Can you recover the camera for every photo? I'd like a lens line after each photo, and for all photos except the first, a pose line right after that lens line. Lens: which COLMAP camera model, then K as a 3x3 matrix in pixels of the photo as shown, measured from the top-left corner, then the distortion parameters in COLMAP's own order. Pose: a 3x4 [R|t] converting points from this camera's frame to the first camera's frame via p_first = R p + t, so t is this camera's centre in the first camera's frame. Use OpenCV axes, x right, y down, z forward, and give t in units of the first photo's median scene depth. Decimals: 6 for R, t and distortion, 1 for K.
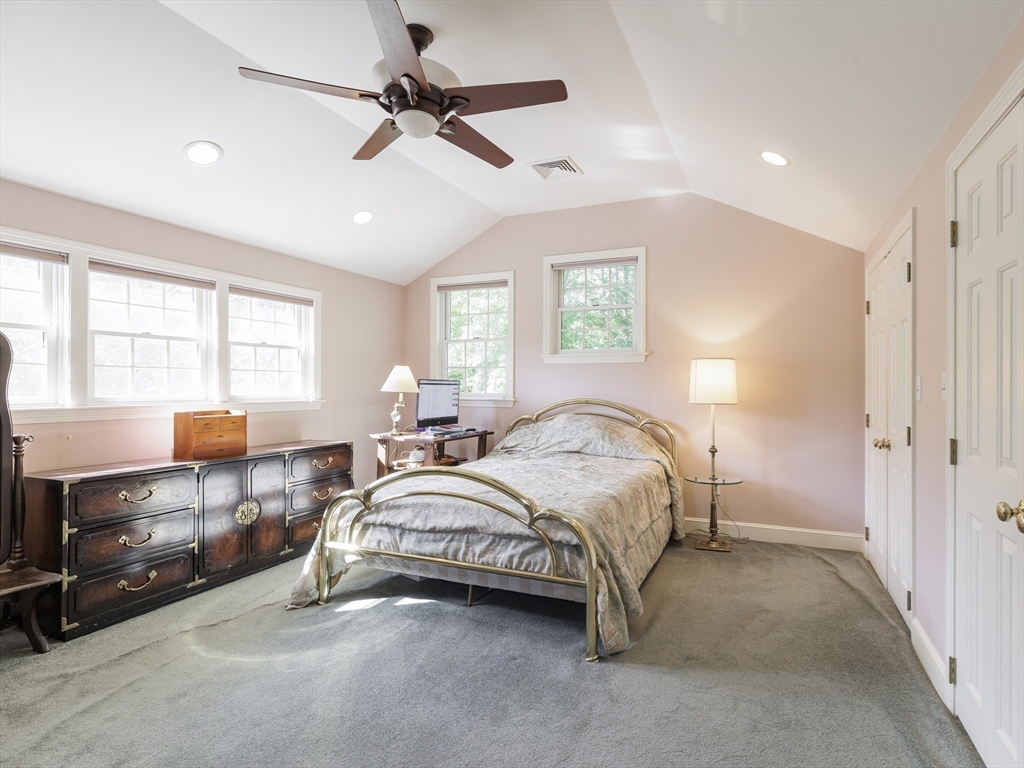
lens RADIAL K [[502.7, 0, 512.1], [0, 502.7, 380.2], [0, 0, 1]] dist [0.000294, 0.000103]
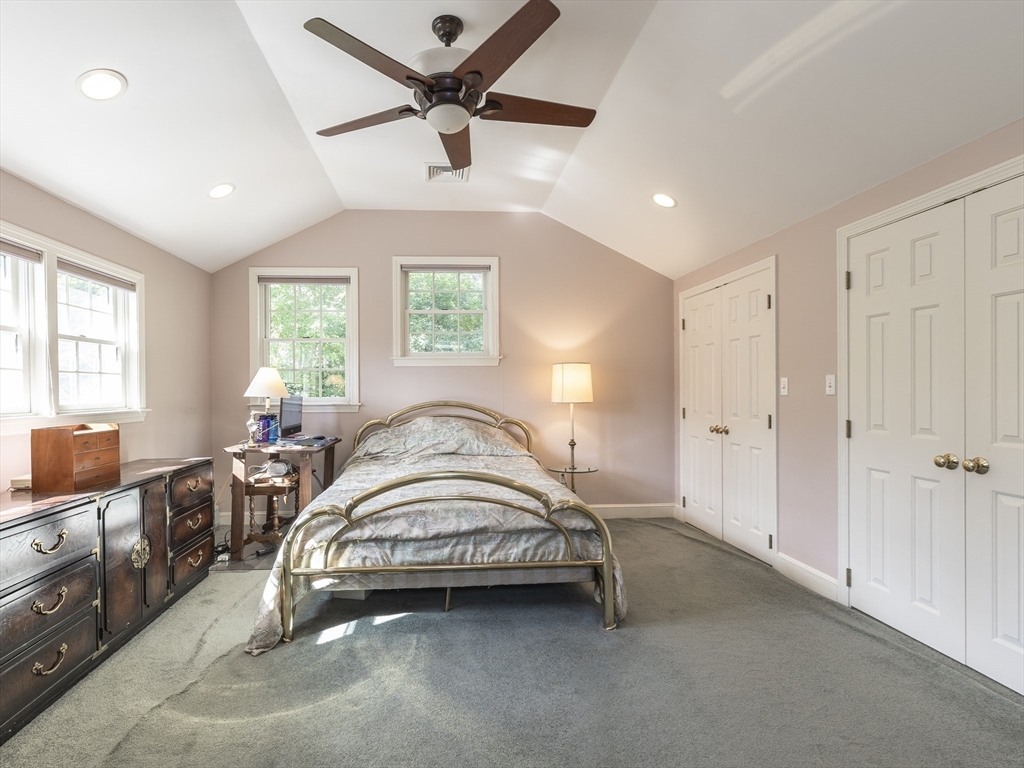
lens RADIAL K [[516.5, 0, 467.5], [0, 516.5, 386.3], [0, 0, 1]] dist [0.000671, 0.000537]
pose [[0.906502, -0.007975, 0.422127, -0.491264], [0.005831, 0.999963, 0.006368, 0.001256], [-0.422162, -0.003311, 0.906514, 0.065552]]
